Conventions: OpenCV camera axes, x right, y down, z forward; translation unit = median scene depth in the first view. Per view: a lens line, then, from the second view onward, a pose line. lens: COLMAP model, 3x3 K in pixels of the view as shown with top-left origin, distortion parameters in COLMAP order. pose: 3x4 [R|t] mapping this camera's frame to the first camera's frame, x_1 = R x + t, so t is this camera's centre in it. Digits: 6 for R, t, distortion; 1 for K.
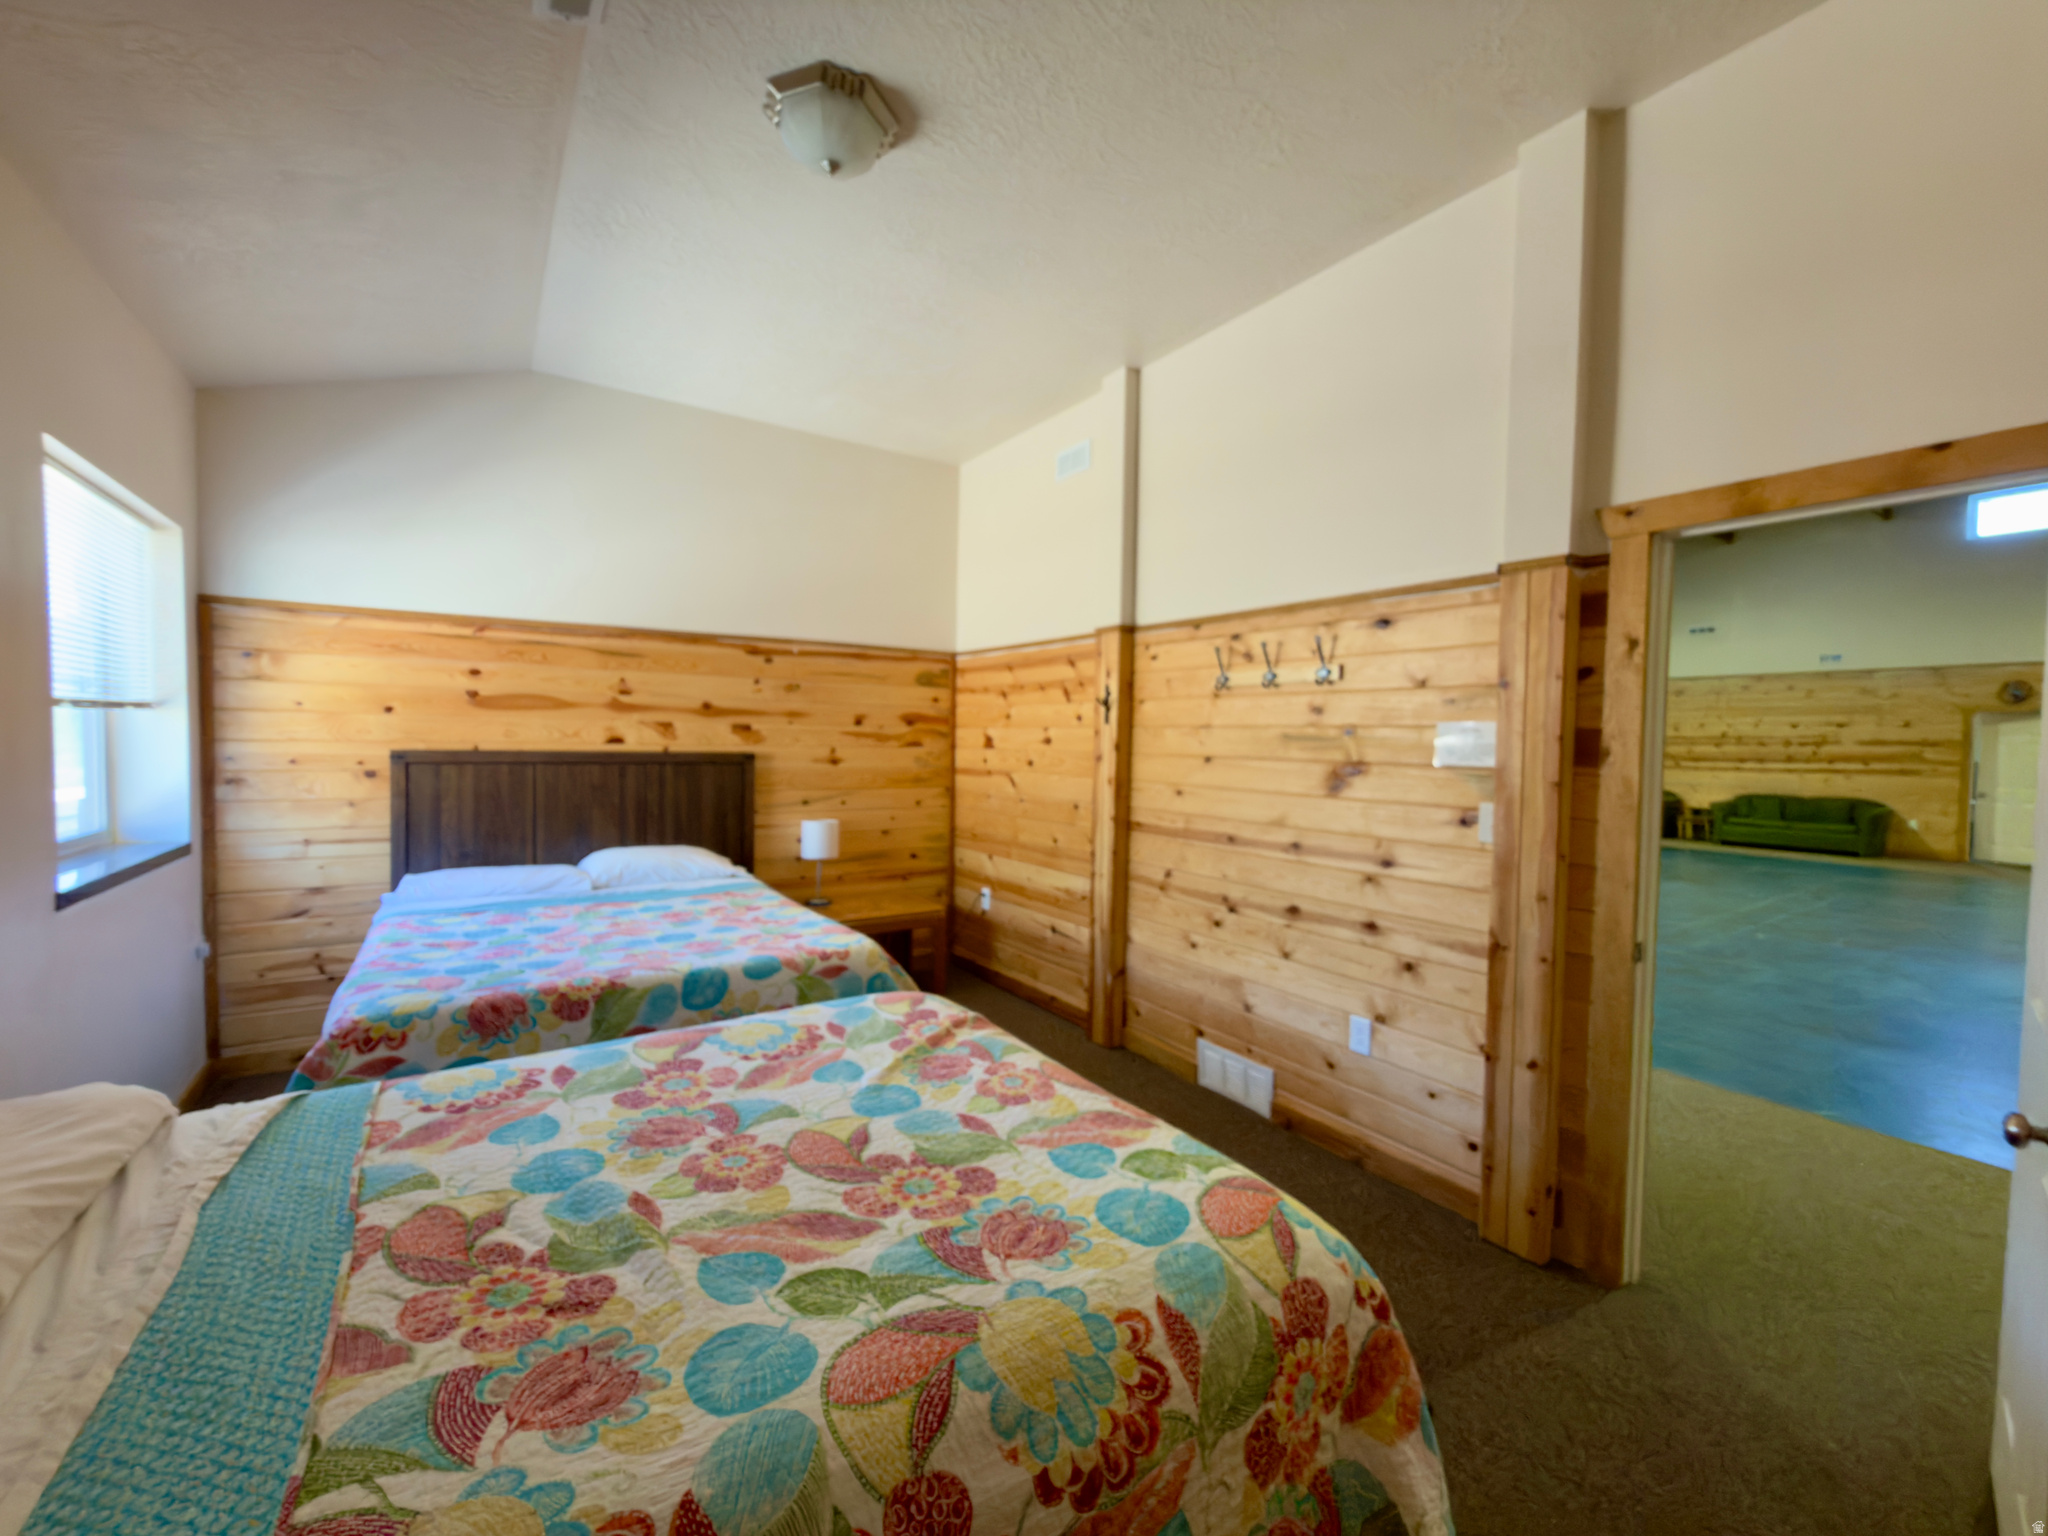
lens RADIAL K [[818.9, 0, 1028.4], [0, 818.9, 767.8], [0, 0, 1]] dist [-0.000770, -0.000068]
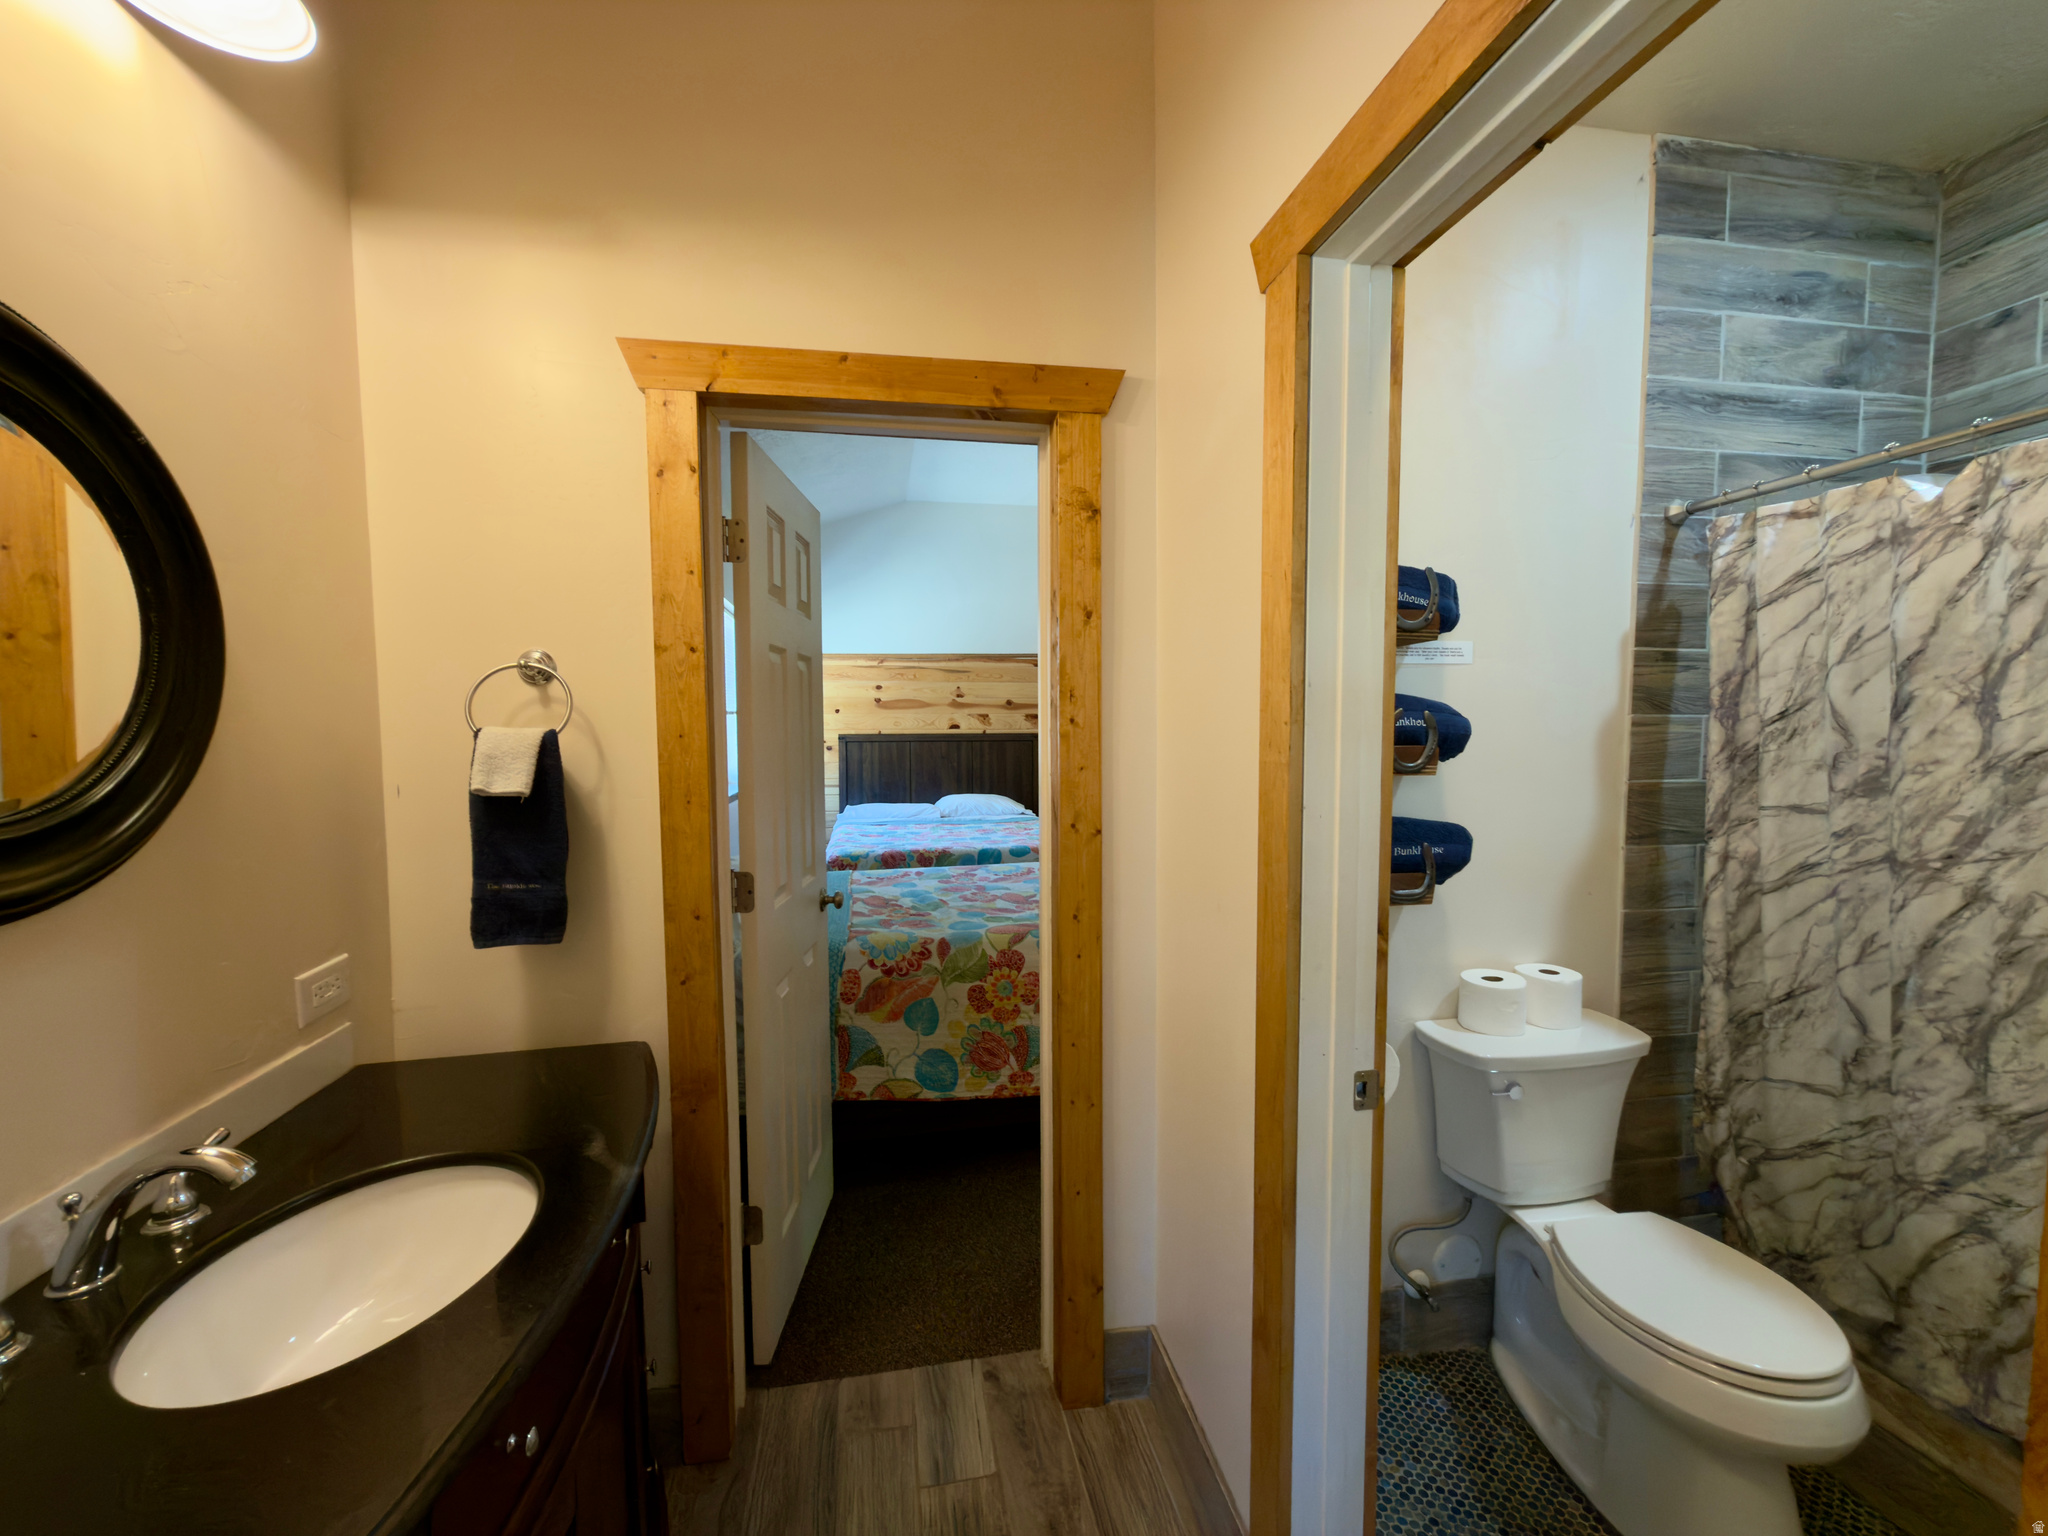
lens RADIAL K [[818.9, 0, 1018.8], [0, 818.9, 776.1], [0, 0, 1]] dist [-0.000770, -0.000068]
pose [[0.914441, 0.005118, -0.404688, 0.230084], [0.005372, 0.999678, 0.024782, 0.021932], [0.404684, -0.024835, 0.914119, -0.365576]]
